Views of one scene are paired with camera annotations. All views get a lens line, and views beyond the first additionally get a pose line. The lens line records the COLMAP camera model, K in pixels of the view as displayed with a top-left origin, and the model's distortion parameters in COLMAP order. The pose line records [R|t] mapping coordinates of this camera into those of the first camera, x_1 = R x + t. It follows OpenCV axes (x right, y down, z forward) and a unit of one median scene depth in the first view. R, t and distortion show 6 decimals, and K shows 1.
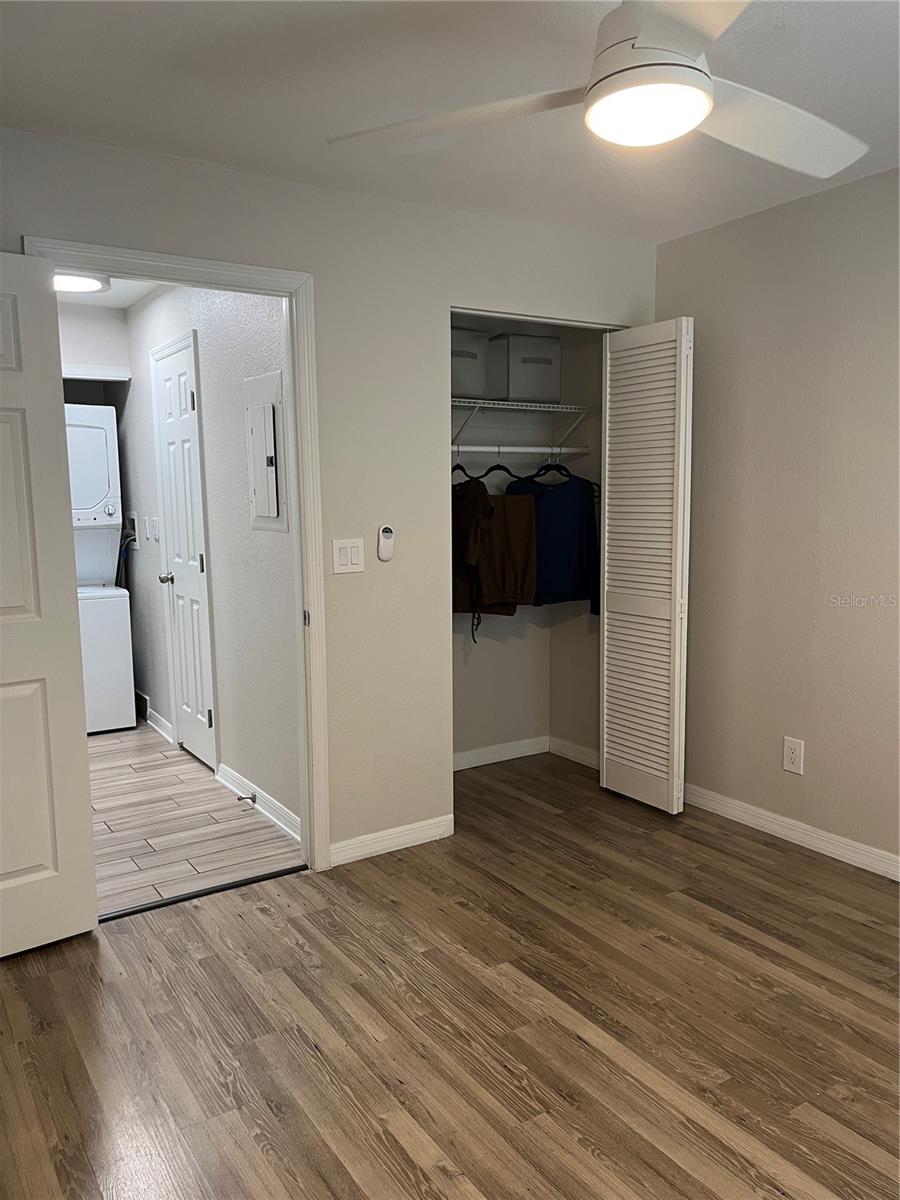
lens RADIAL K [[908.9, 0, 442.9], [0, 908.9, 605.9], [0, 0, 1]] dist [0.067347, -0.079971]
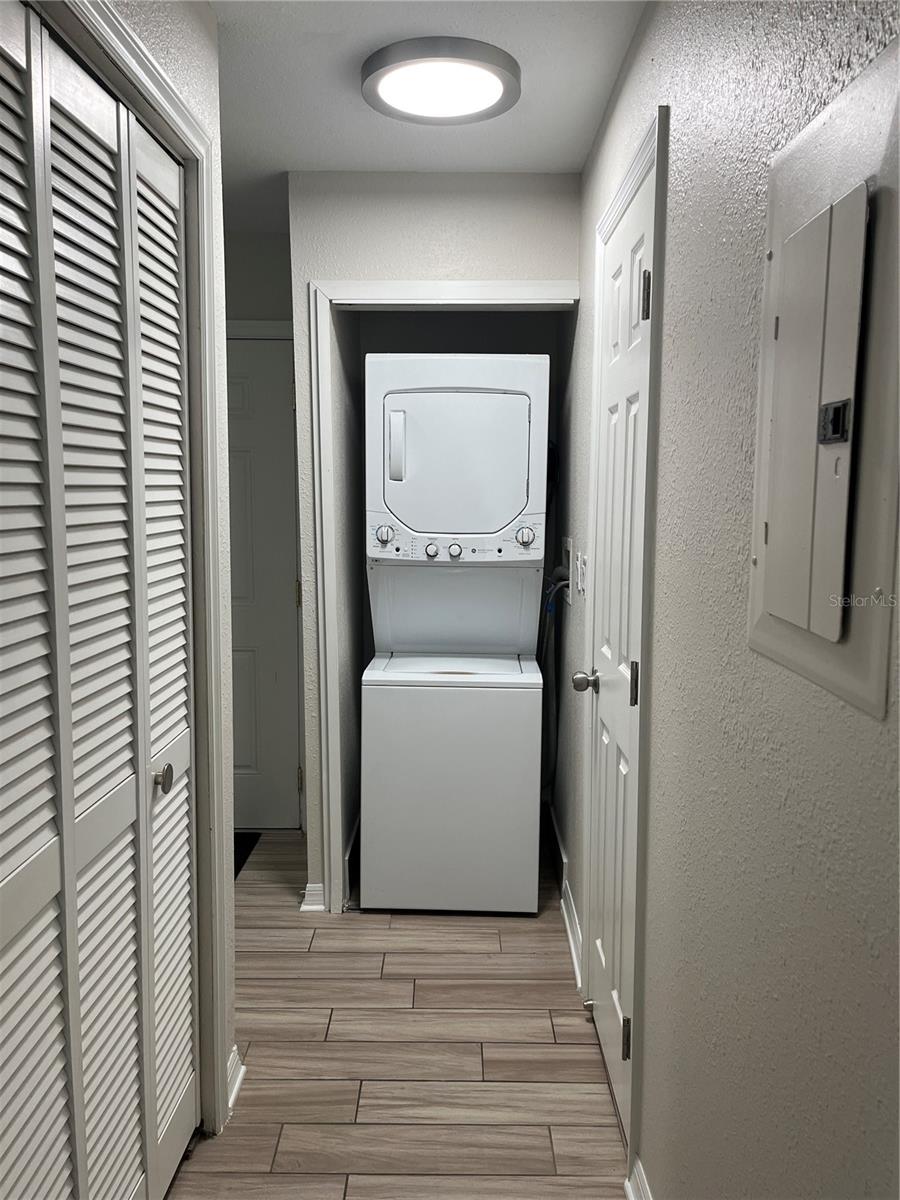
lens RADIAL K [[908.9, 0, 442.9], [0, 908.9, 605.9], [0, 0, 1]] dist [0.067347, -0.079971]
pose [[0.836559, 0.085338, -0.541190, -0.101374], [-0.085116, 0.996045, 0.025493, -0.077446], [0.541225, 0.024737, 0.840514, 0.536881]]
